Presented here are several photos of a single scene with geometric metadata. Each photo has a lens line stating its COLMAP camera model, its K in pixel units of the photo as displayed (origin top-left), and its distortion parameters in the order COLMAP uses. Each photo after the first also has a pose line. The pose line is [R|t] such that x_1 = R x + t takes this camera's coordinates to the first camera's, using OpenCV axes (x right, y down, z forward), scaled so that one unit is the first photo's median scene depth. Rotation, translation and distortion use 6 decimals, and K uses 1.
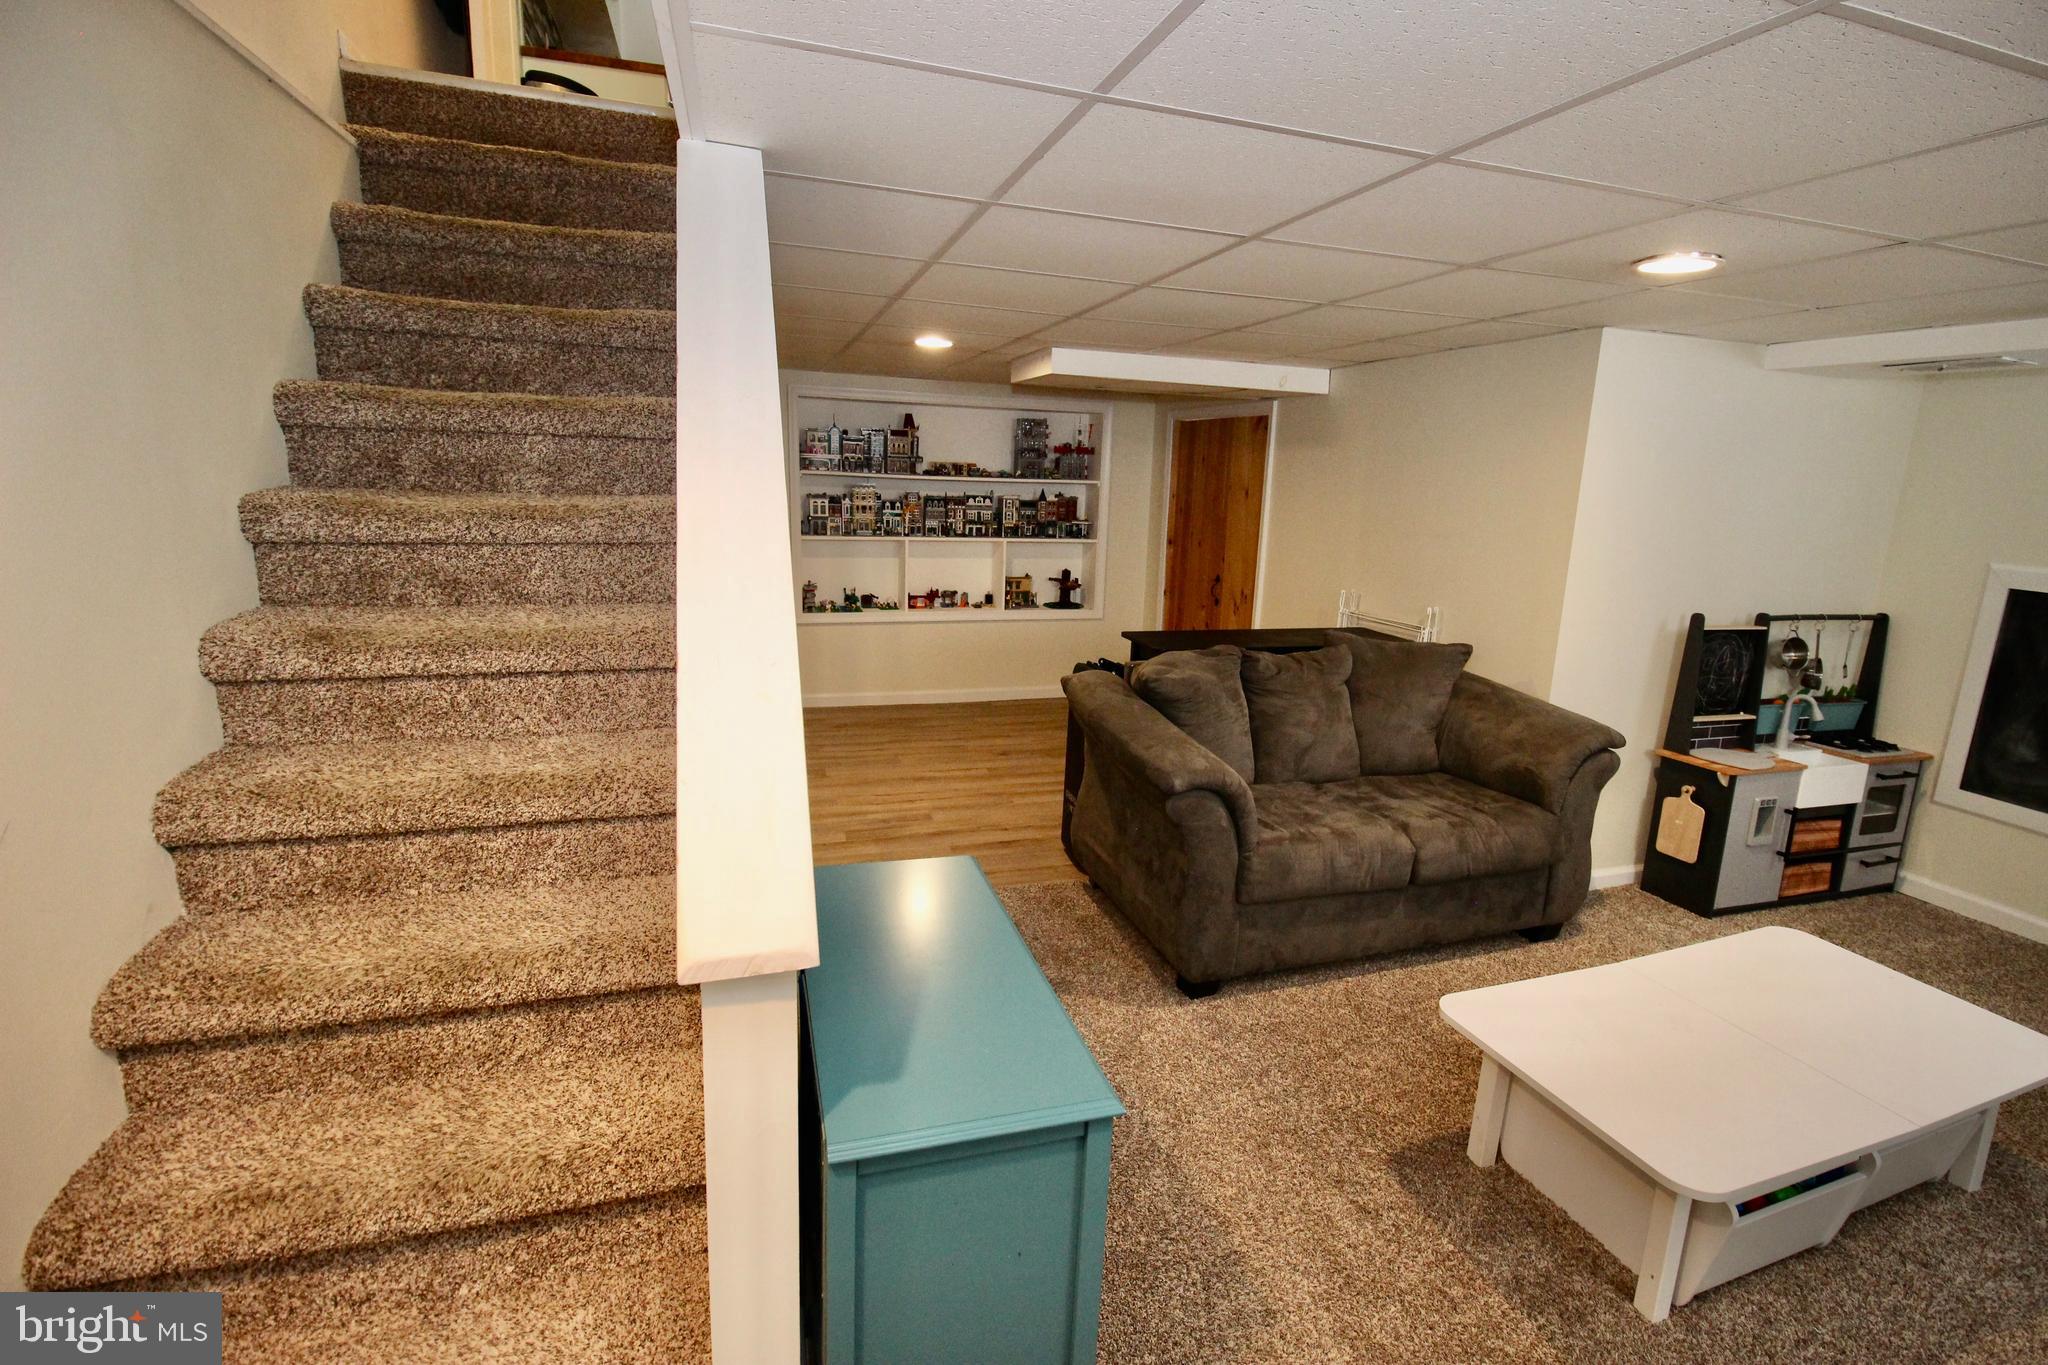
lens RADIAL K [[959.5, 0, 1047.2], [0, 959.5, 681.0], [0, 0, 1]] dist [0.004521, -0.015027]
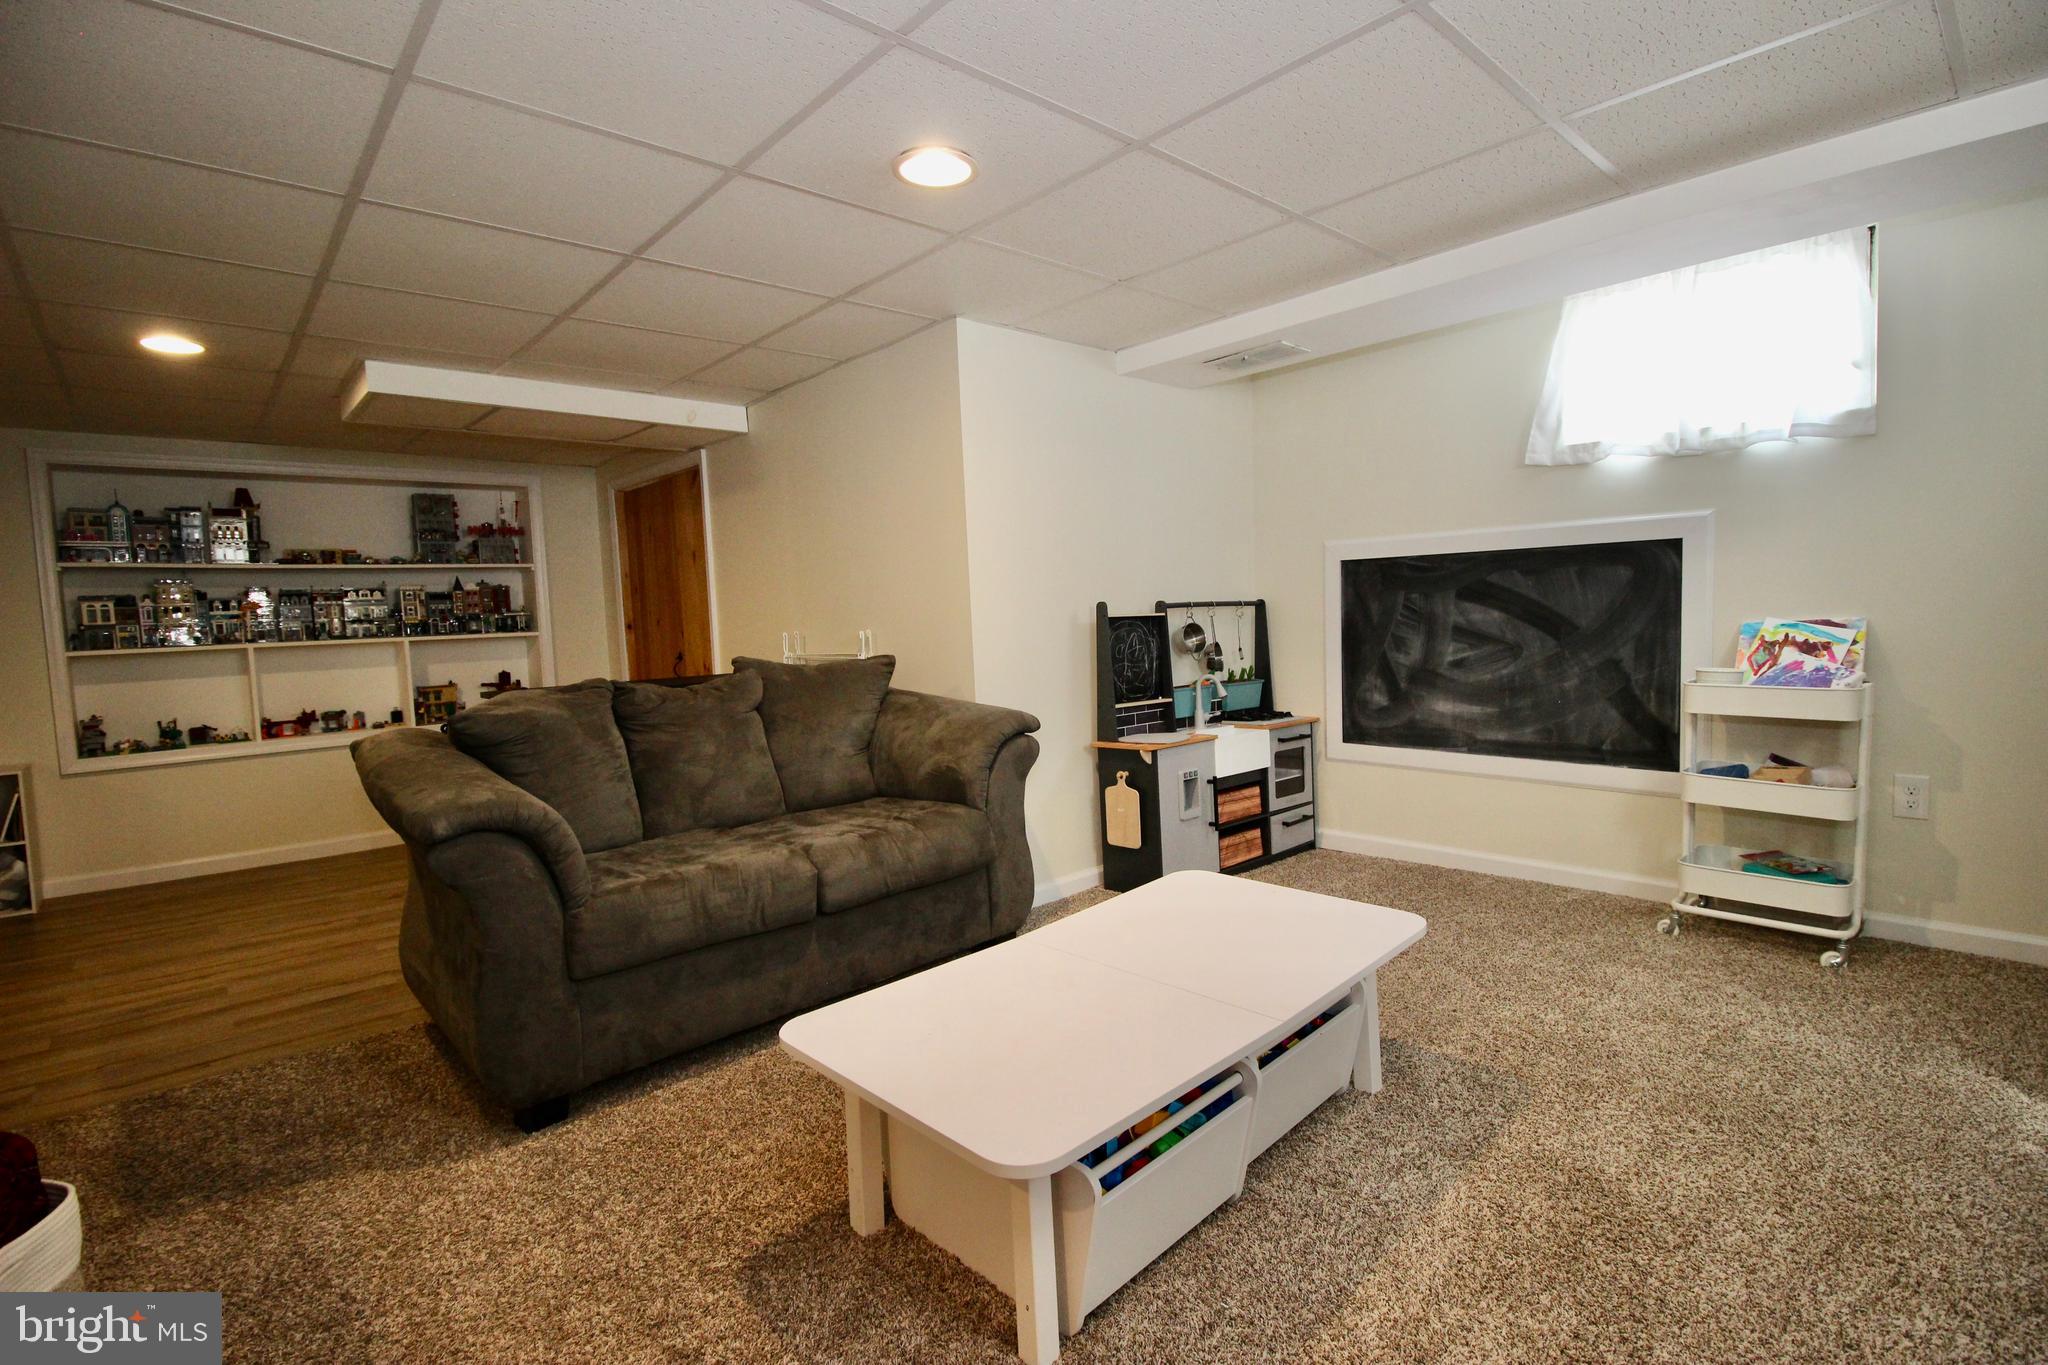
lens RADIAL K [[959.5, 0, 1047.2], [0, 959.5, 681.0], [0, 0, 1]] dist [0.004521, -0.015027]
pose [[0.904244, -0.101857, 0.414690, 0.191507], [0.159899, 0.981246, -0.107649, 0.110191], [-0.395948, 0.163650, 0.903573, 0.111956]]
